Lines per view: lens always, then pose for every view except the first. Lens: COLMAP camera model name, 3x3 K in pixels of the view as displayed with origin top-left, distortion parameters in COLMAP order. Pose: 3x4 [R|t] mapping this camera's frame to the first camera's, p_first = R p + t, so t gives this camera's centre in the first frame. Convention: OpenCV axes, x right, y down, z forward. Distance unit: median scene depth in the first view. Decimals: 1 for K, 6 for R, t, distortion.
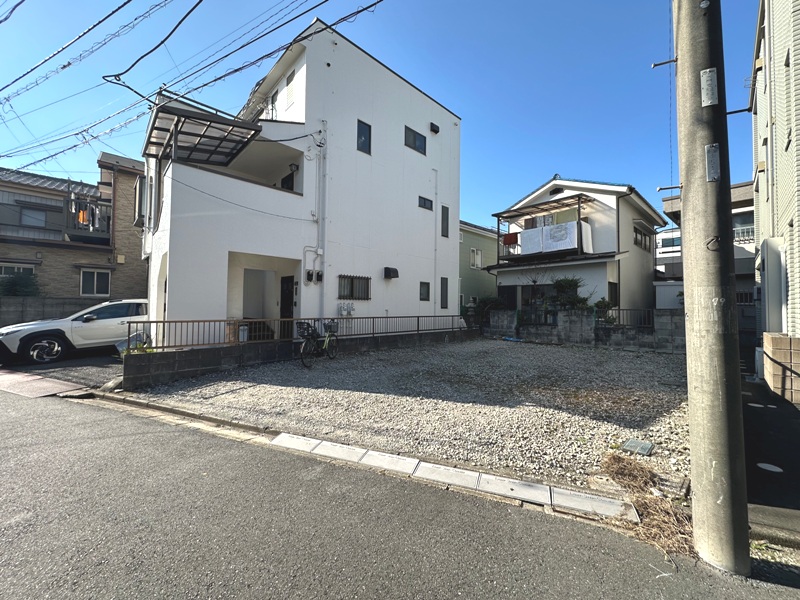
lens RADIAL K [[319.3, 0, 400.8], [0, 319.3, 297.4], [0, 0, 1]] dist [-0.002708, 0.000562]
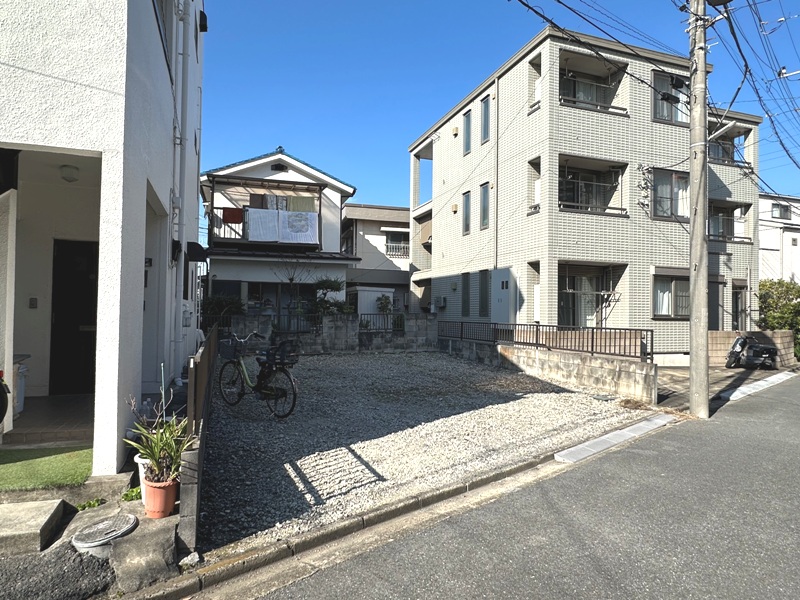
lens RADIAL K [[479.1, 0, 374.3], [0, 479.1, 307.6], [0, 0, 1]] dist [-0.004520, 0.001156]
pose [[0.441773, 0.008049, 0.897091, -0.624869], [-0.034954, 0.999355, 0.008247, 0.004412], [-0.896446, -0.035000, 0.441769, 0.297845]]
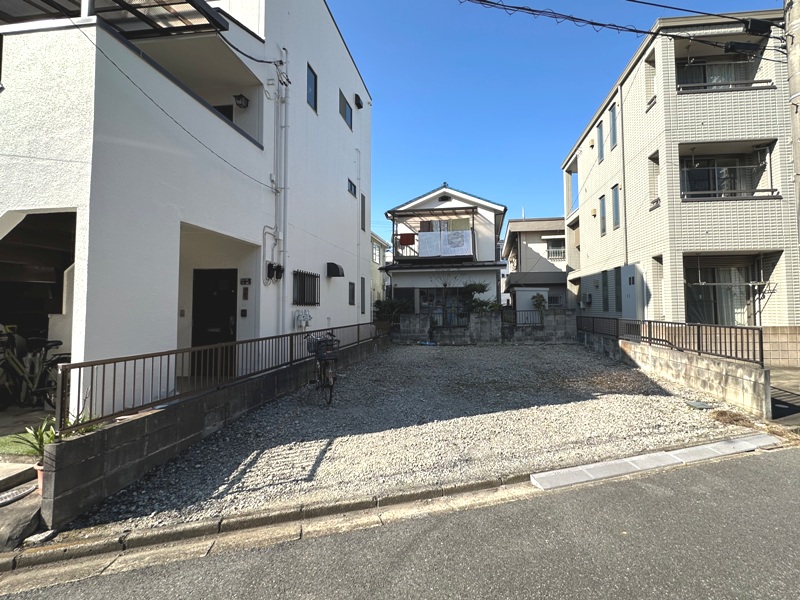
lens RADIAL K [[363.1, 0, 430.5], [0, 363.1, 293.6], [0, 0, 1]] dist [-0.002105, 0.000859]
pose [[0.764140, 0.009719, 0.644977, -0.397697], [-0.002004, 0.999917, -0.012693, -0.007894], [-0.645047, 0.008407, 0.764096, 0.155969]]
